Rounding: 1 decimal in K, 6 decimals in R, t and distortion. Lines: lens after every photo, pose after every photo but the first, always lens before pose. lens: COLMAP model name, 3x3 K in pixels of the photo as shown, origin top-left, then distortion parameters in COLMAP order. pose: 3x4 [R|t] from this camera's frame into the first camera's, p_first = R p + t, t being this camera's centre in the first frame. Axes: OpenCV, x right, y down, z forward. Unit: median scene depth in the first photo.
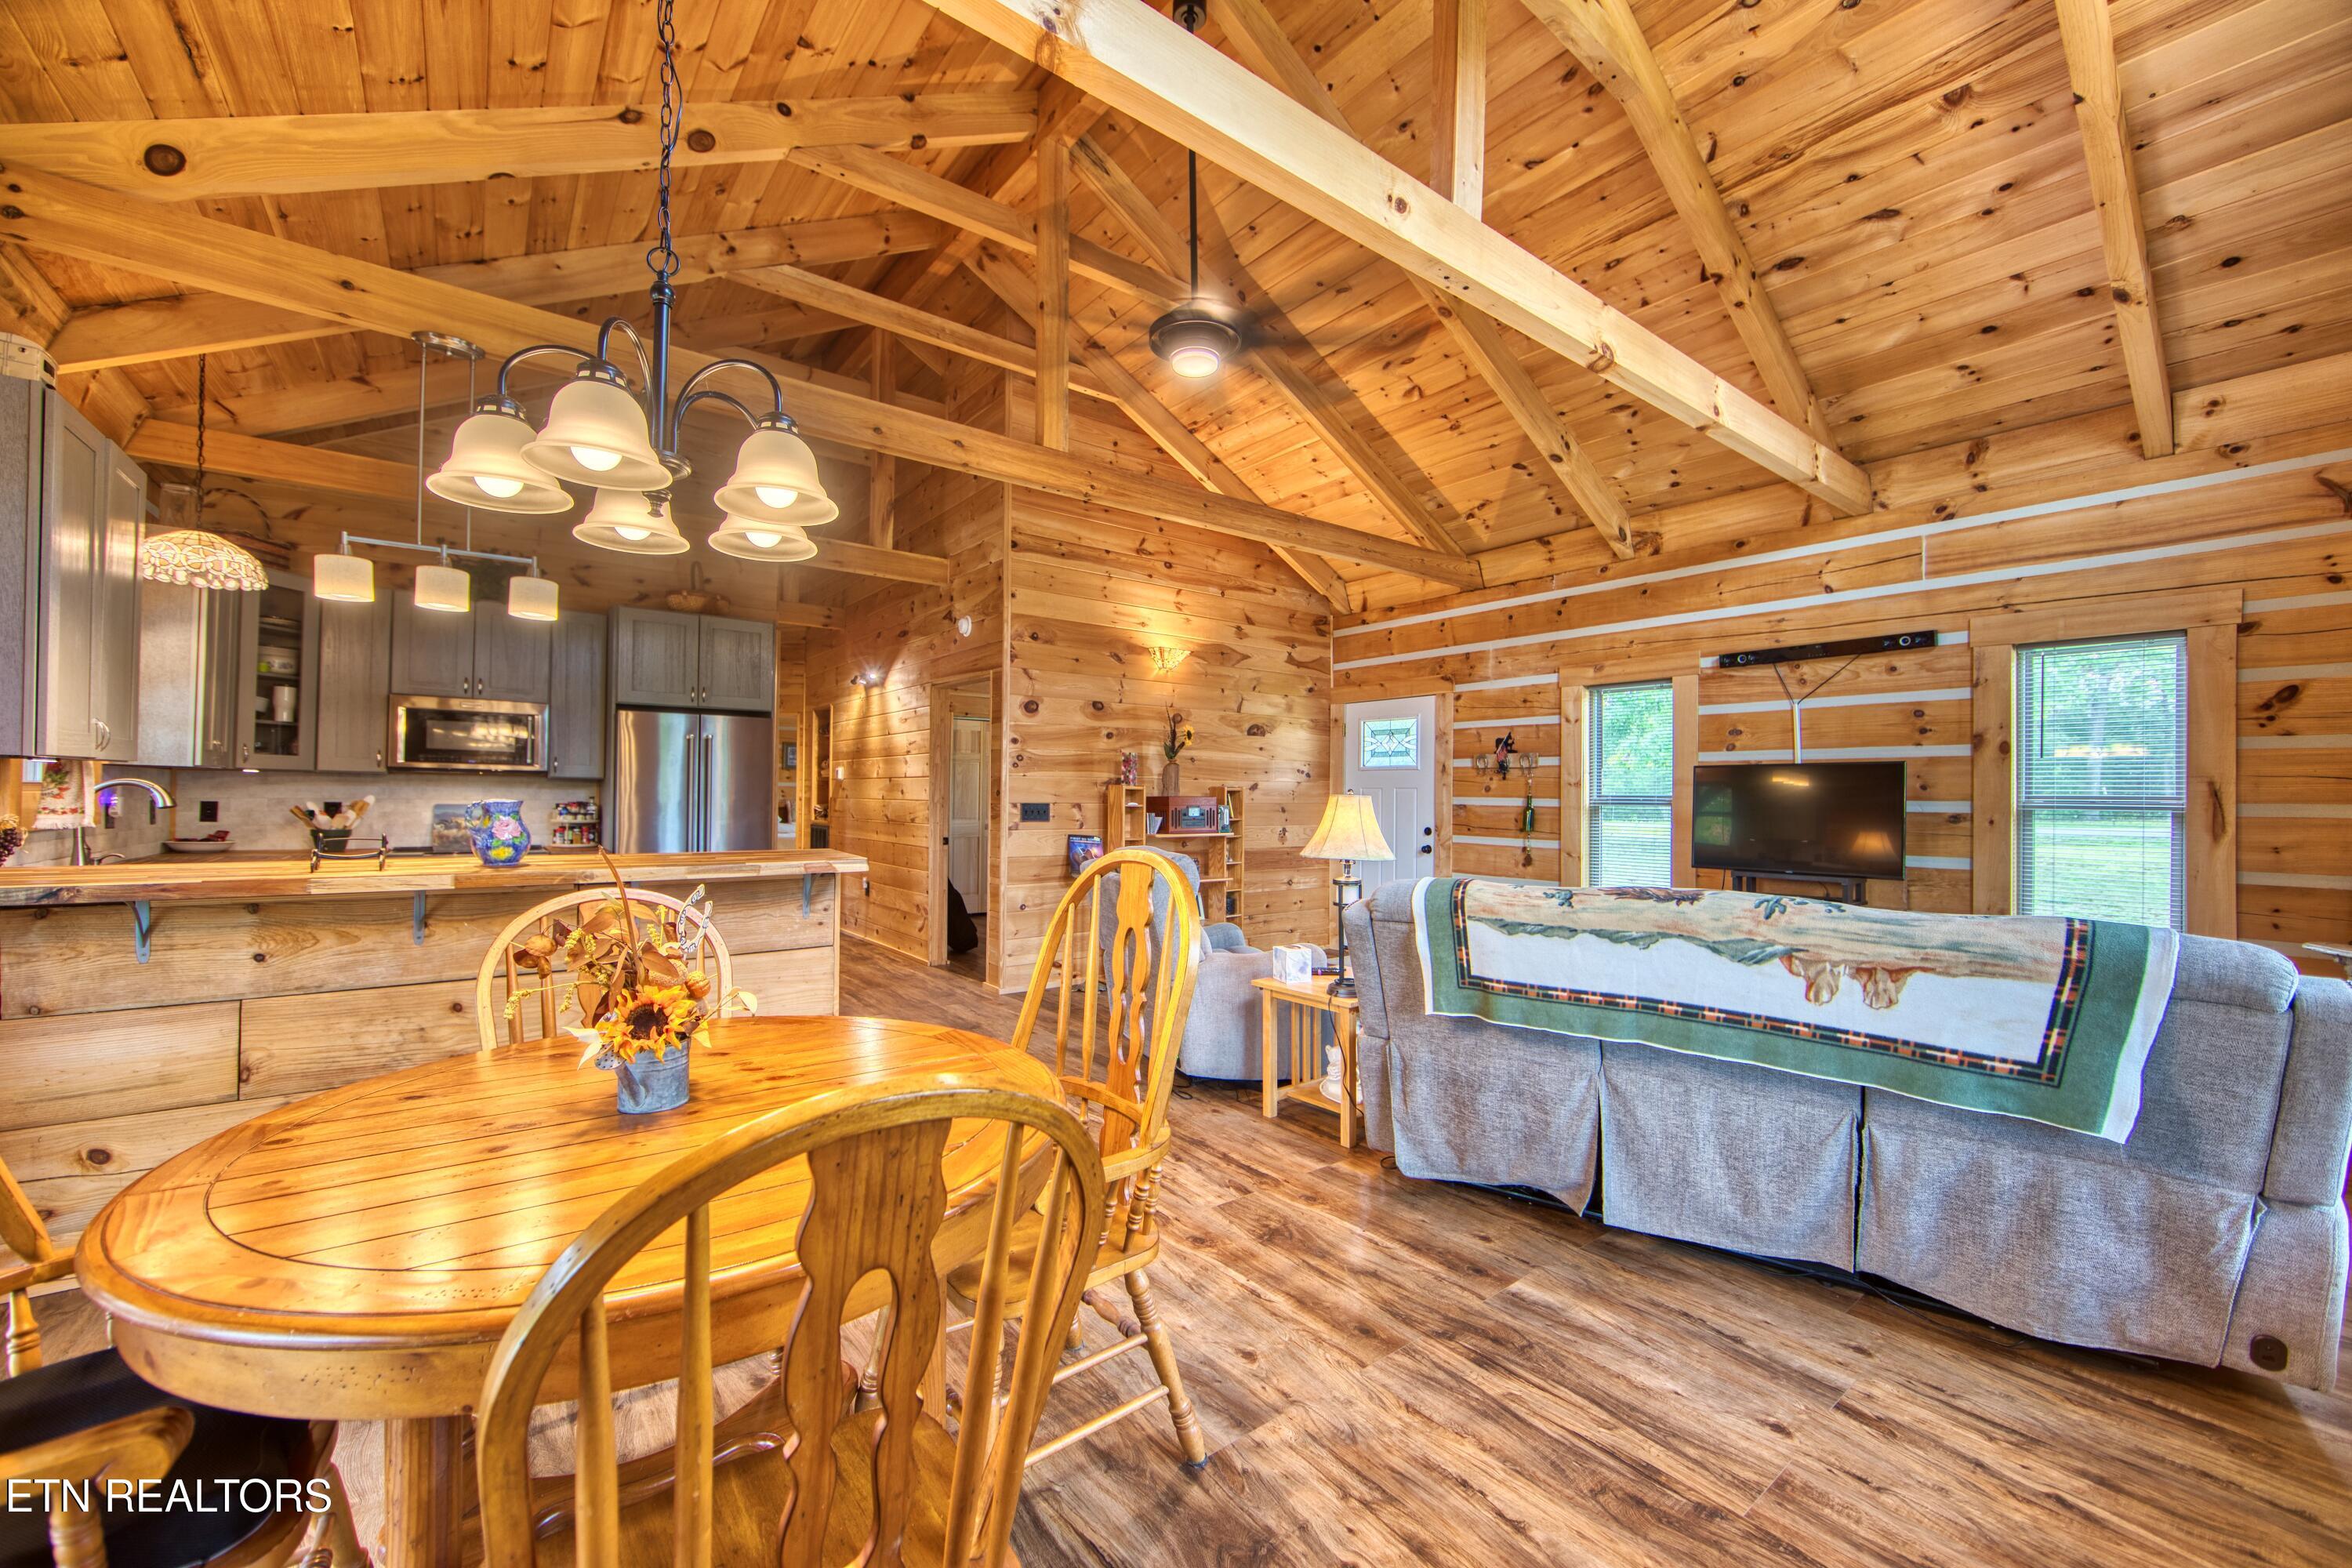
lens RADIAL K [[924.1, 0, 1177.4], [0, 924.1, 791.2], [0, 0, 1]] dist [-0.014680, 0.003405]
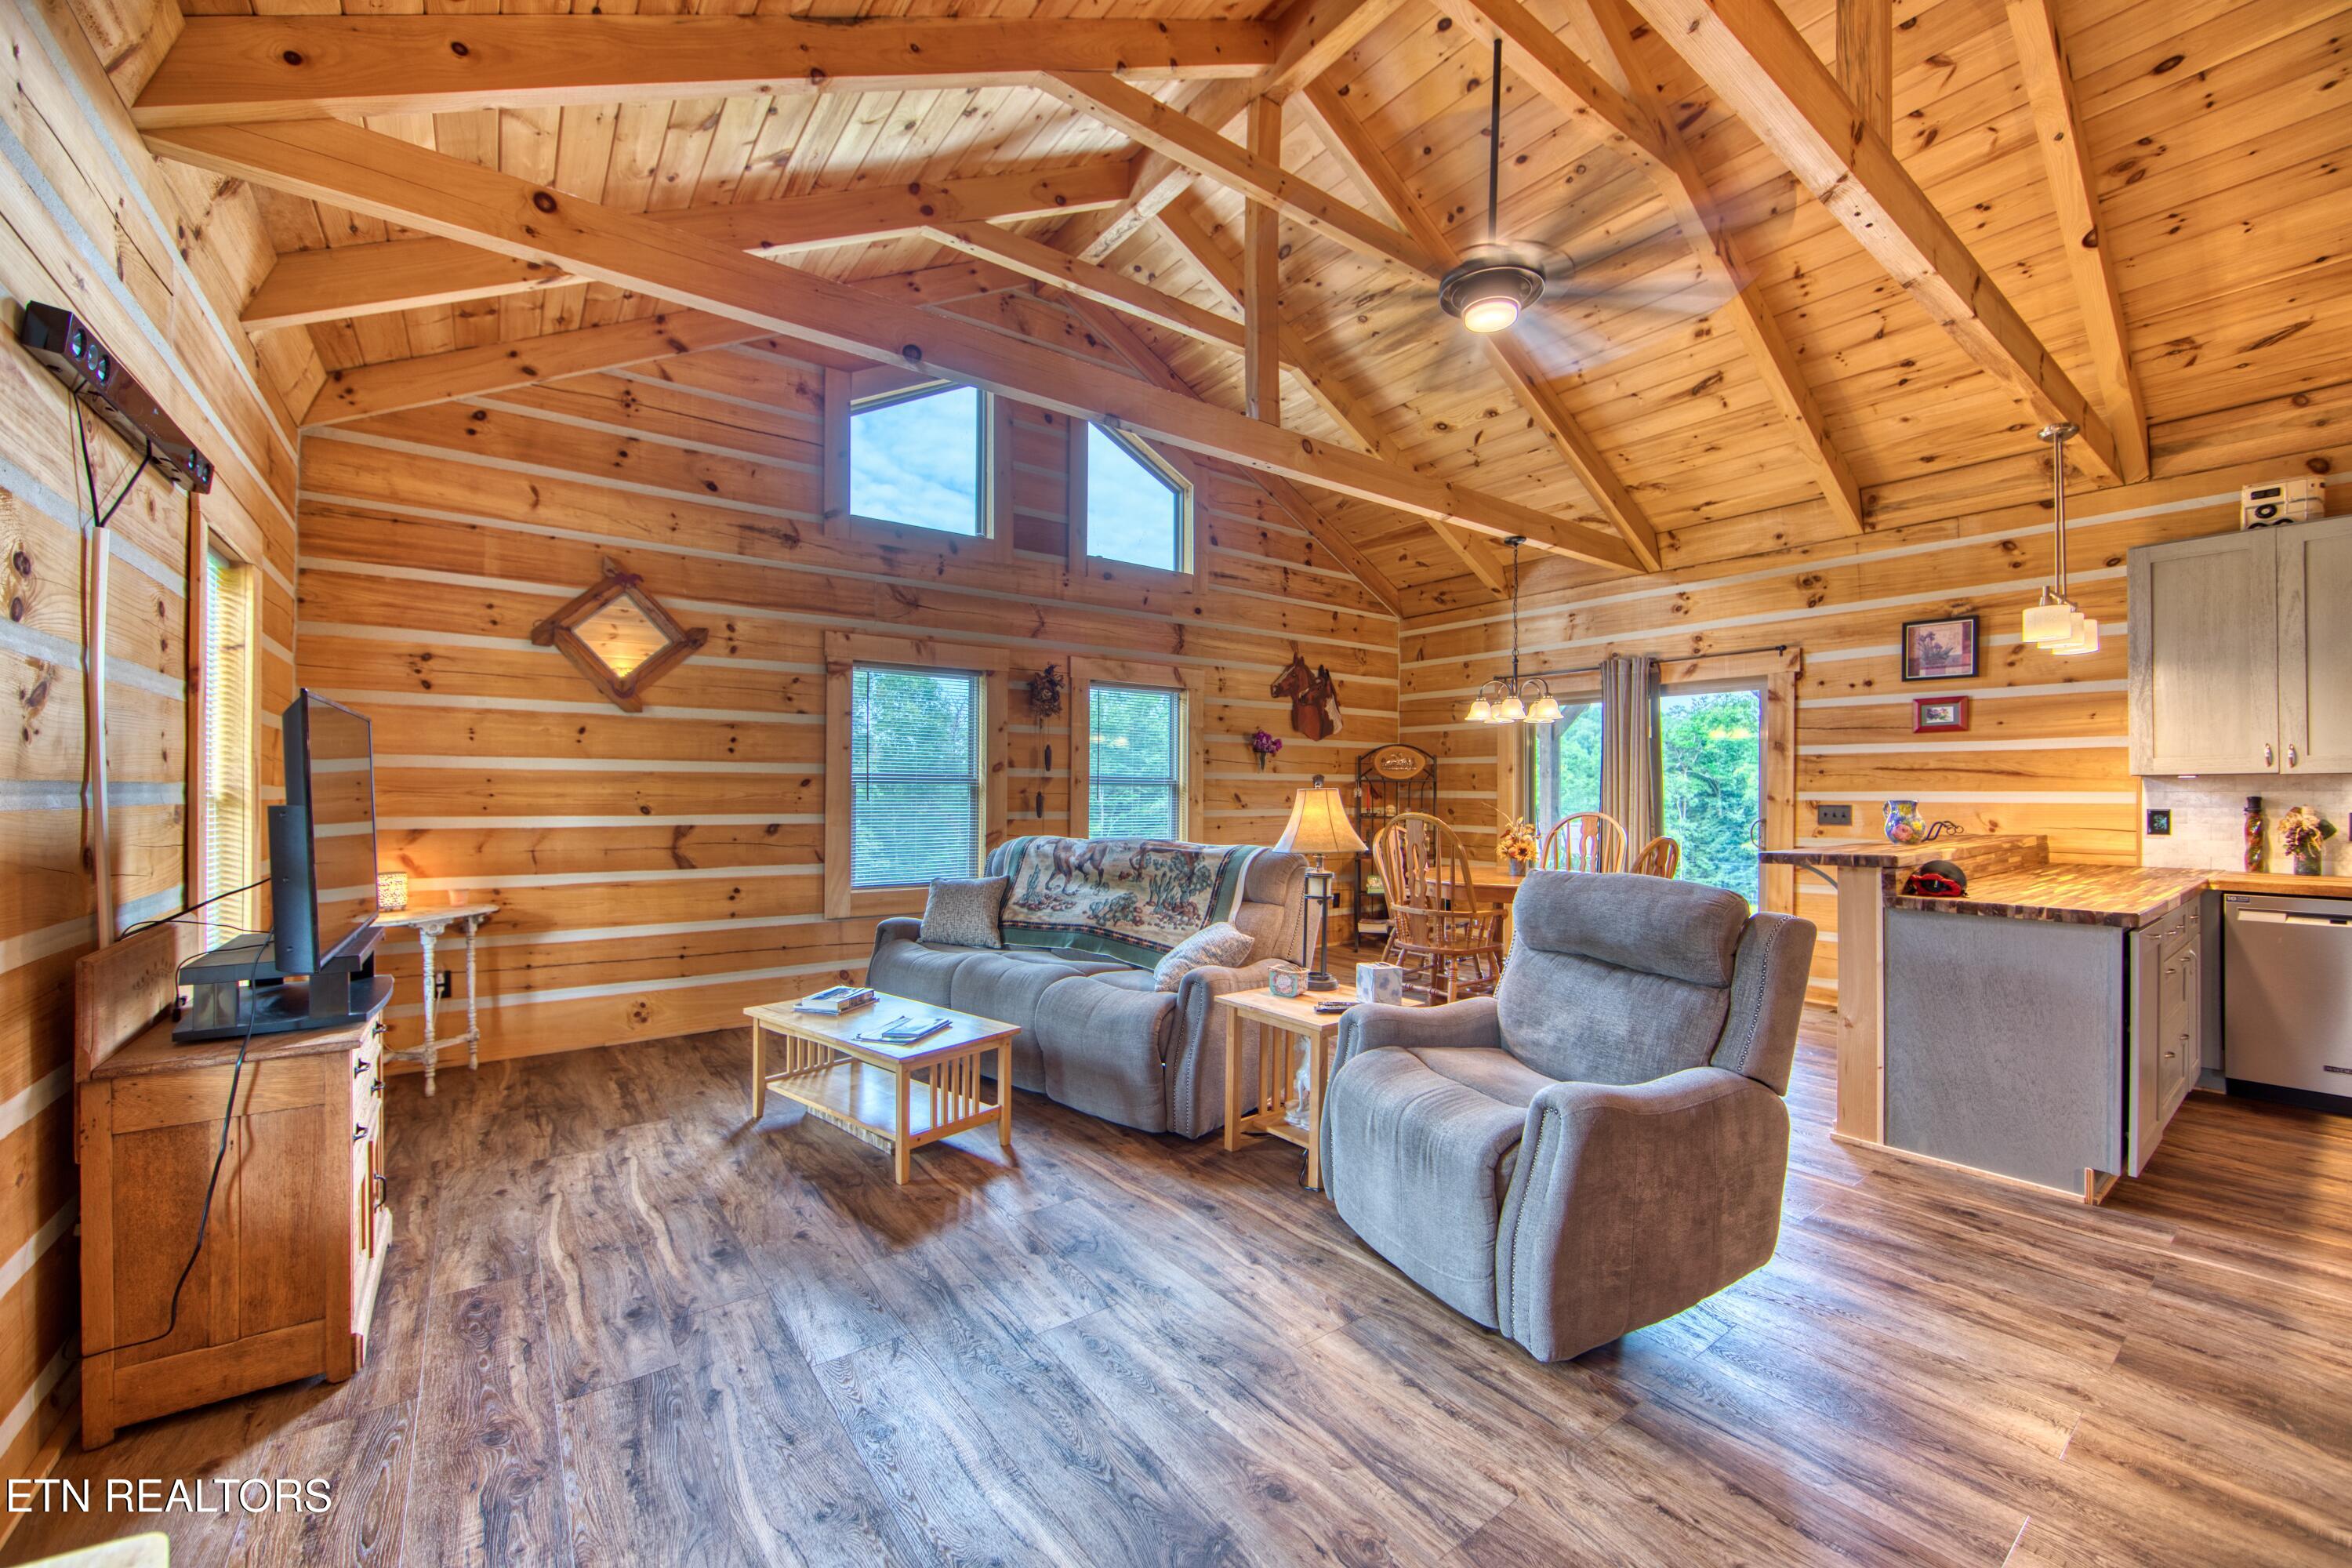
lens RADIAL K [[924.1, 0, 1177.4], [0, 924.1, 791.2], [0, 0, 1]] dist [-0.014680, 0.003405]
pose [[-0.999832, -0.013351, 0.012526, 0.257411], [-0.013415, 0.999897, -0.005038, 0.011356], [-0.012457, -0.005205, -0.999909, 1.583551]]
